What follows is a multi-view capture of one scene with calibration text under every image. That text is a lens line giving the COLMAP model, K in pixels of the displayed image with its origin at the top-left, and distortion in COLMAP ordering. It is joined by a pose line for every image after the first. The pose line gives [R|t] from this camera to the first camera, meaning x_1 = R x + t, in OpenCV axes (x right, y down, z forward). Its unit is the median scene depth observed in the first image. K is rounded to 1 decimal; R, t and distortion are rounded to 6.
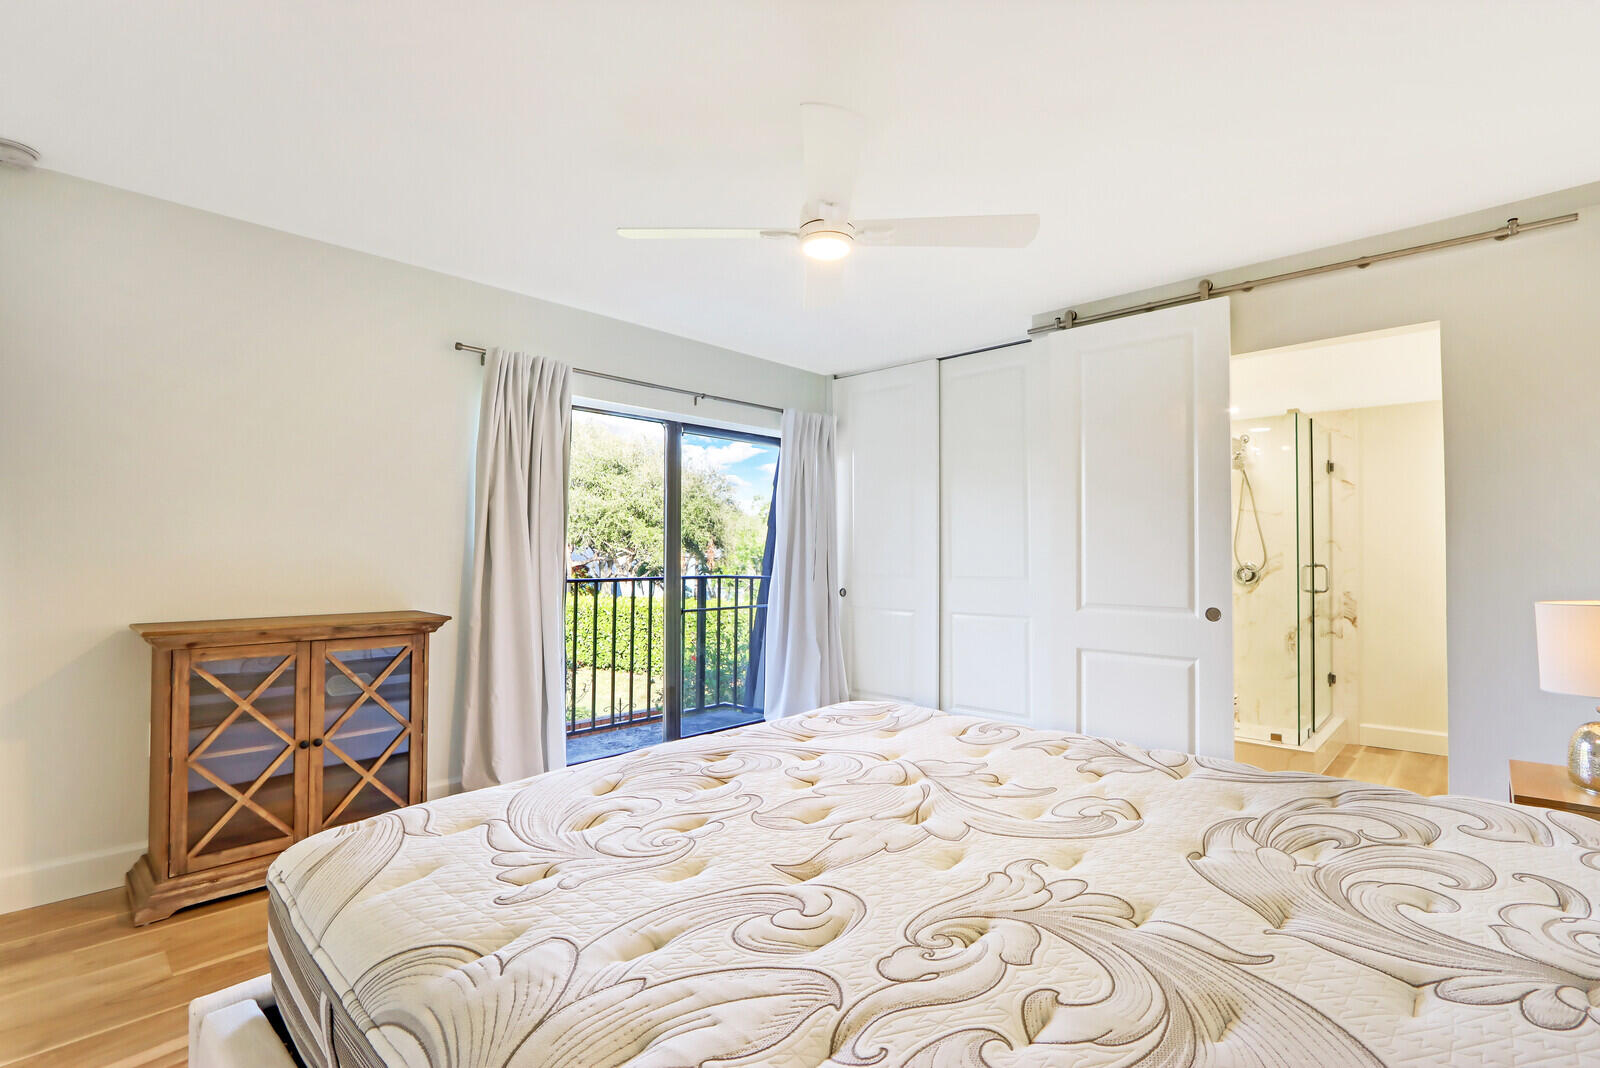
lens RADIAL K [[721.8, 0, 794.7], [0, 721.8, 542.9], [0, 0, 1]] dist [-0.027823, 0.000103]
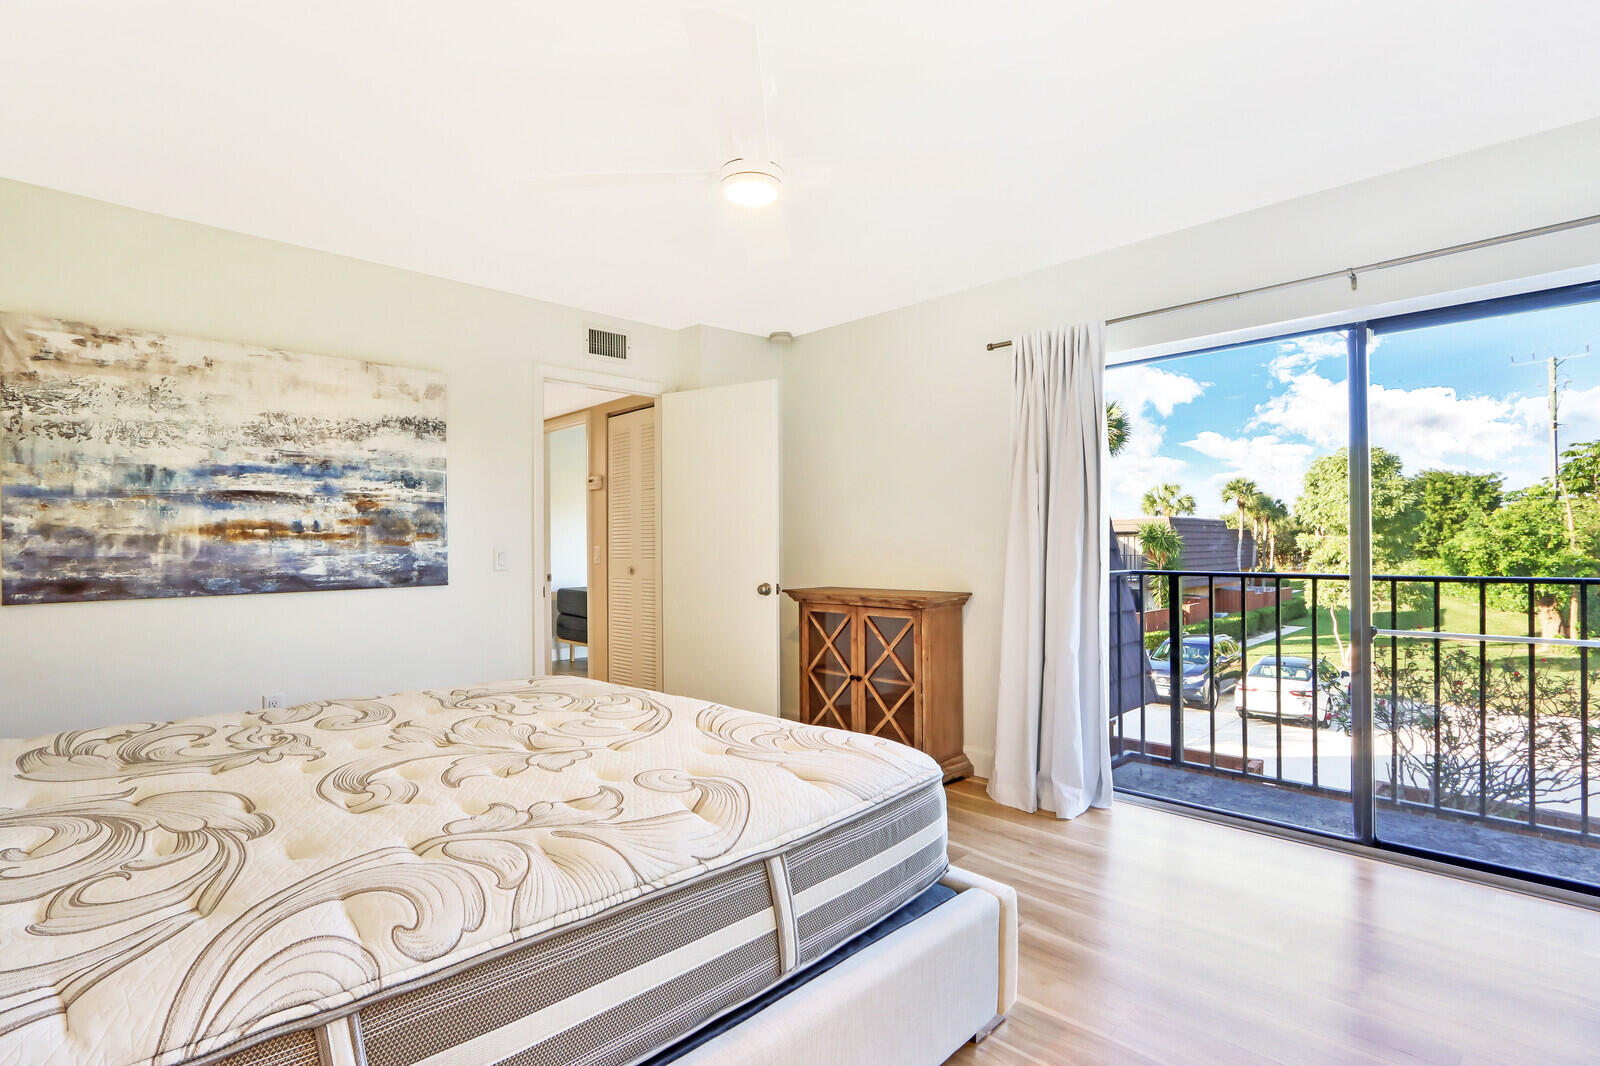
lens RADIAL K [[769.1, 0, 802.2], [0, 769.1, 562.5], [0, 0, 1]] dist [-0.015885, -0.000045]
pose [[-0.013259, 0.017234, -0.999764, 0.860066], [0.022172, 0.999611, 0.016938, 0.023795], [0.999666, -0.021942, -0.013636, 0.932673]]
